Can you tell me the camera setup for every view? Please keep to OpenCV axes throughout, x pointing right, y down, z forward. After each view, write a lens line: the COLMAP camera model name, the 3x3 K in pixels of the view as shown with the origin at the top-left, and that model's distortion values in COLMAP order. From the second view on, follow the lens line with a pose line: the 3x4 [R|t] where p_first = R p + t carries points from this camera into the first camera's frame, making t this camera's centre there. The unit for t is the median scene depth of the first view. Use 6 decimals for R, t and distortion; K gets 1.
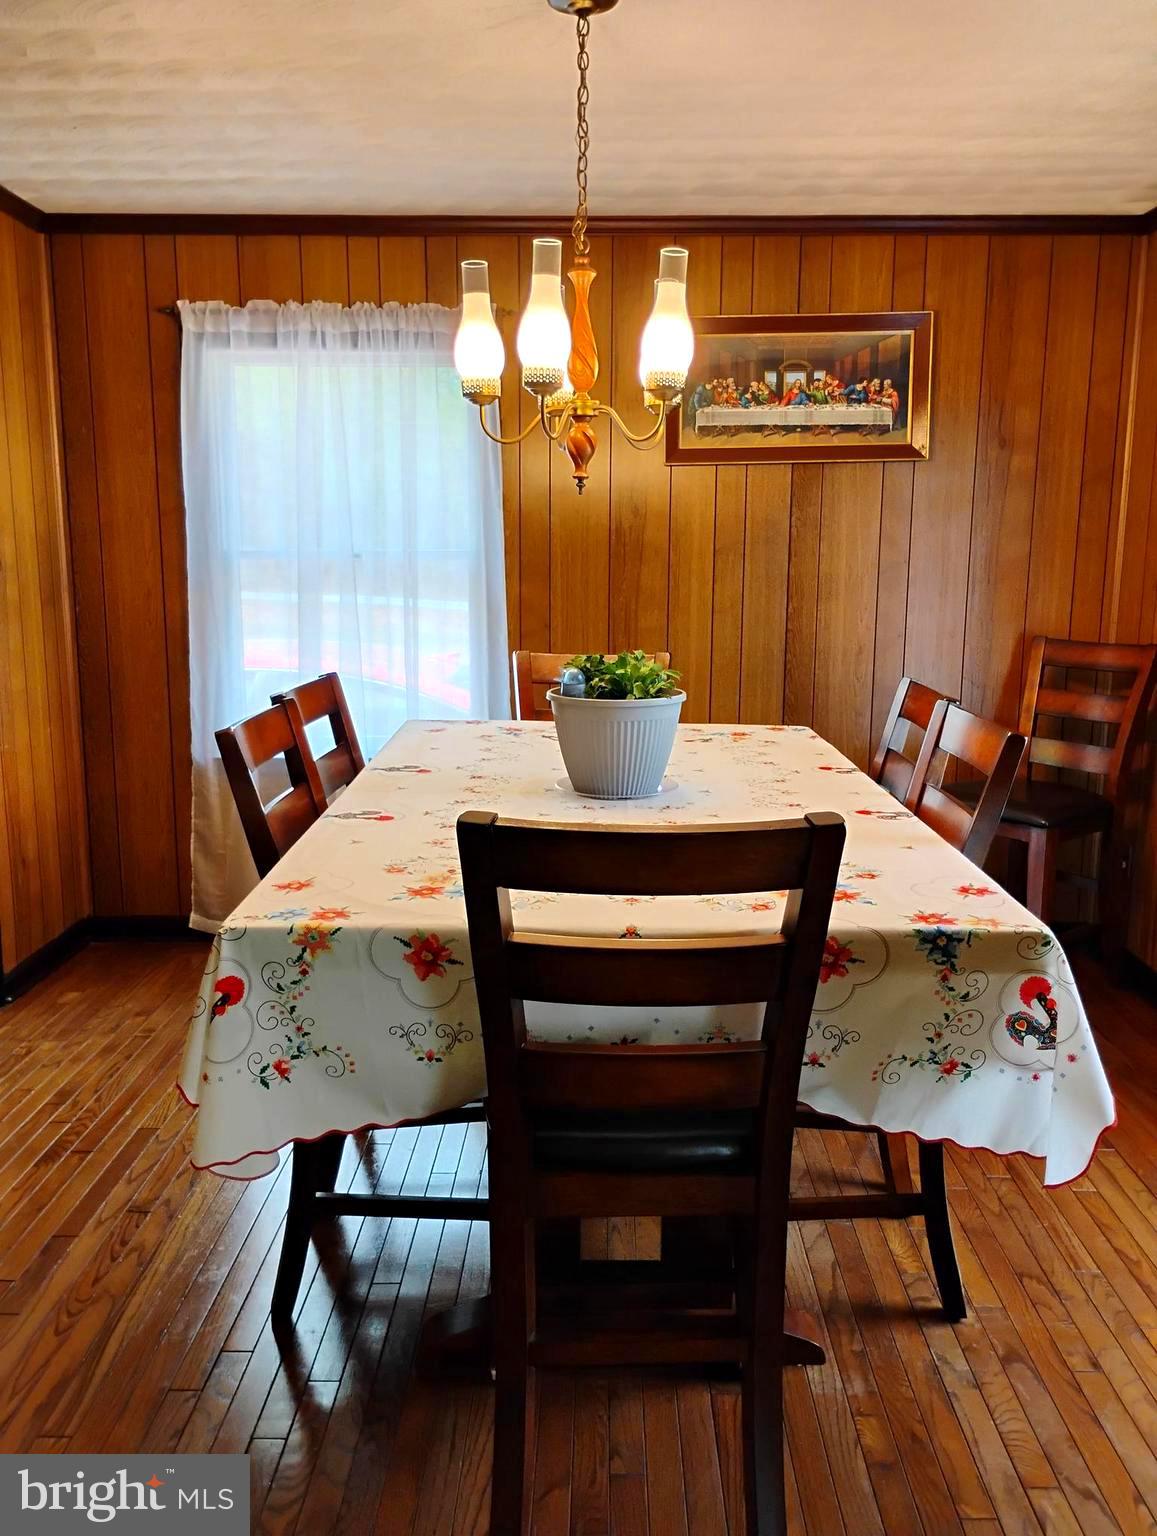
lens RADIAL K [[1266.3, 0, 575.3], [0, 1266.3, 766.5], [0, 0, 1]] dist [0.030939, -0.016445]
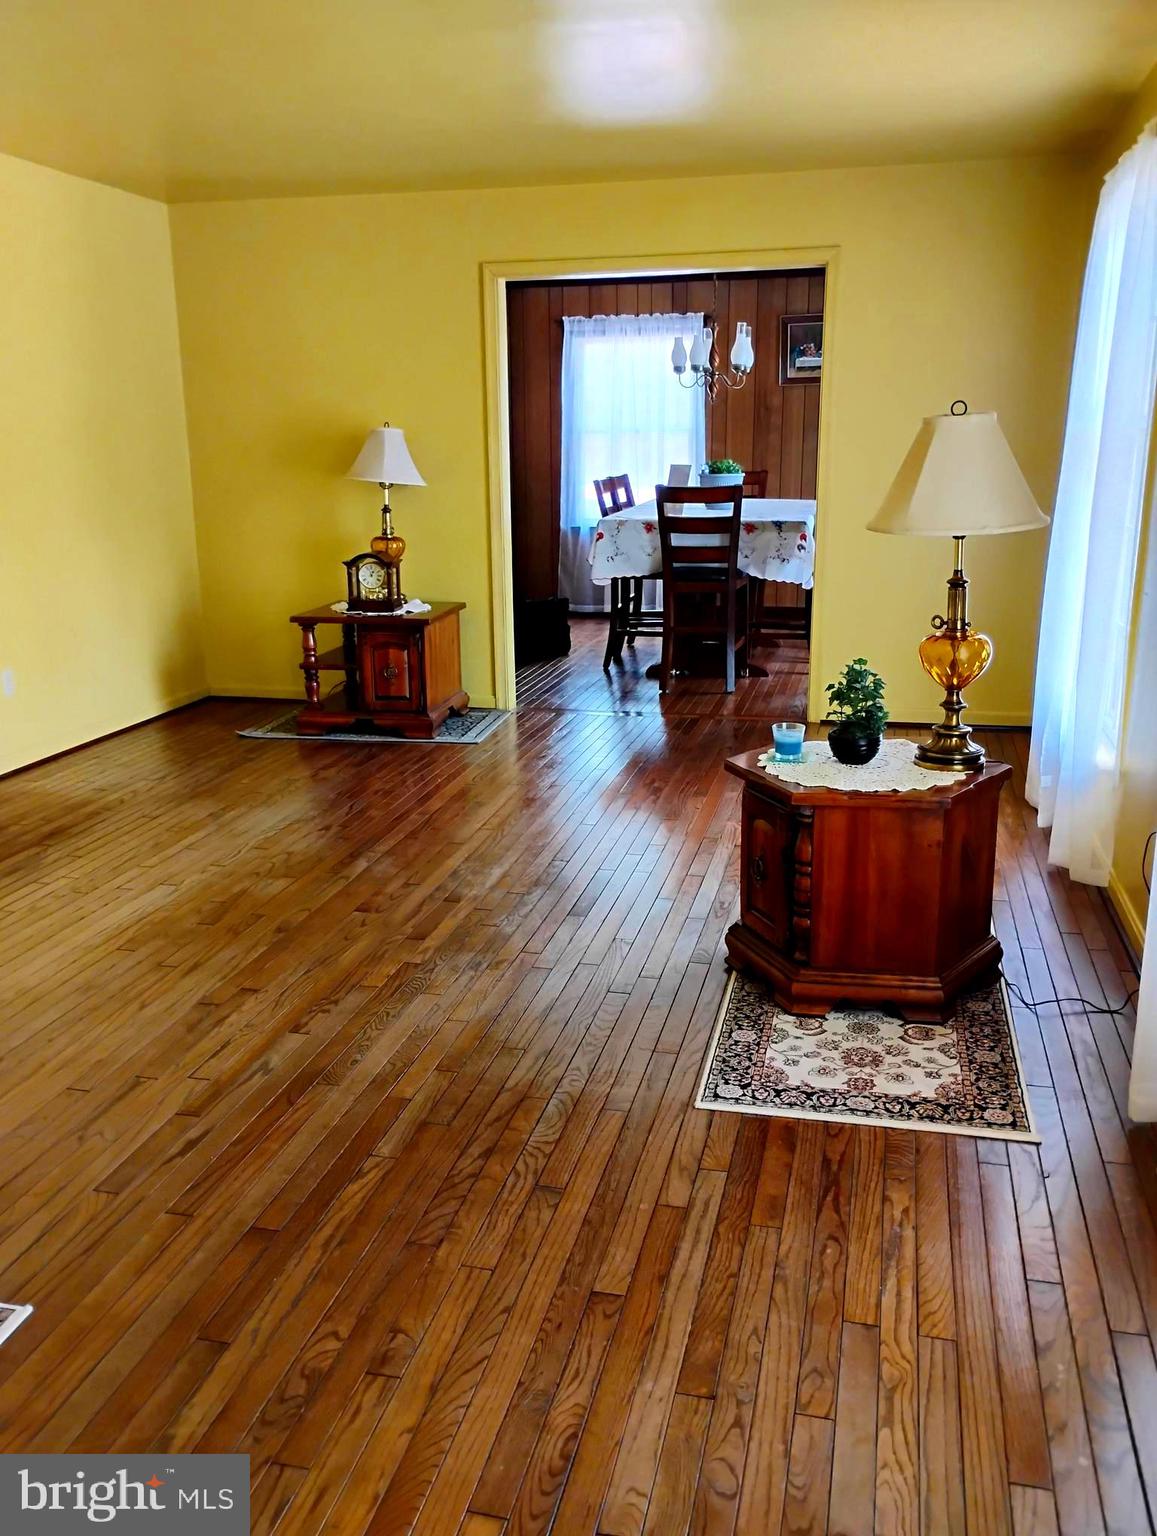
lens RADIAL K [[1266.3, 0, 573.9], [0, 1266.3, 766.7], [0, 0, 1]] dist [0.030939, -0.016445]
pose [[0.975154, 0.042876, -0.217339, 0.265675], [-0.024636, 0.995995, 0.085950, 0.269229], [0.220154, -0.078460, 0.972305, -1.437575]]
